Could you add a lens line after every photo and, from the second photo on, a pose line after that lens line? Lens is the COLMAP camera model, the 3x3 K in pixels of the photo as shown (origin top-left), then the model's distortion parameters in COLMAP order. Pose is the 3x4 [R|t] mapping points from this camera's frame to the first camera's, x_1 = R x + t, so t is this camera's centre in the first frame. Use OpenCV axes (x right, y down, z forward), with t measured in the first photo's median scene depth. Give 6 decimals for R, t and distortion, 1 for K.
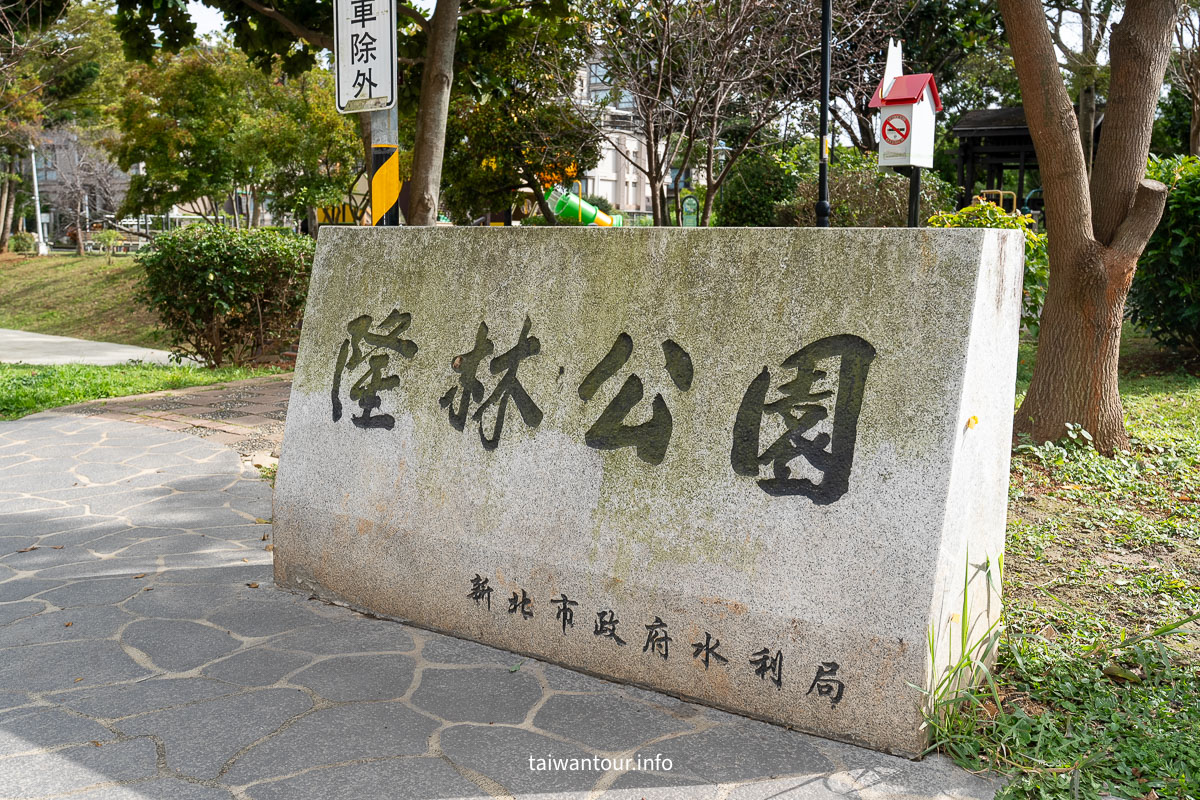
lens RADIAL K [[1137.4, 0, 602.6], [0, 1137.4, 395.9], [0, 0, 1]] dist [0.008690, 0.000000]
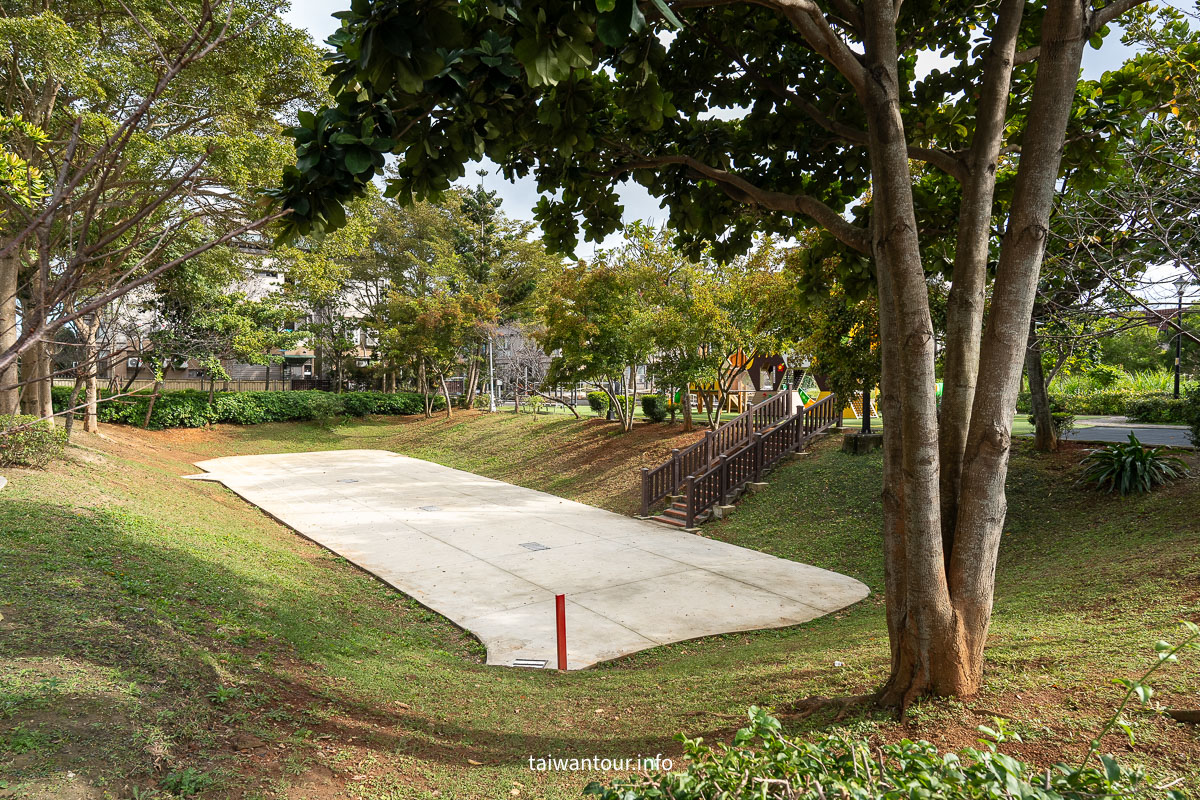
lens RADIAL K [[765.2, 0, 600.1], [0, 765.2, 400.3], [0, 0, 1]] dist [-0.002839, -0.000195]
pose [[0.947070, -0.000925, -0.321025, -0.077219], [-0.037687, 0.992761, -0.114044, -0.047286], [0.318807, 0.120106, 0.940179, 0.192526]]
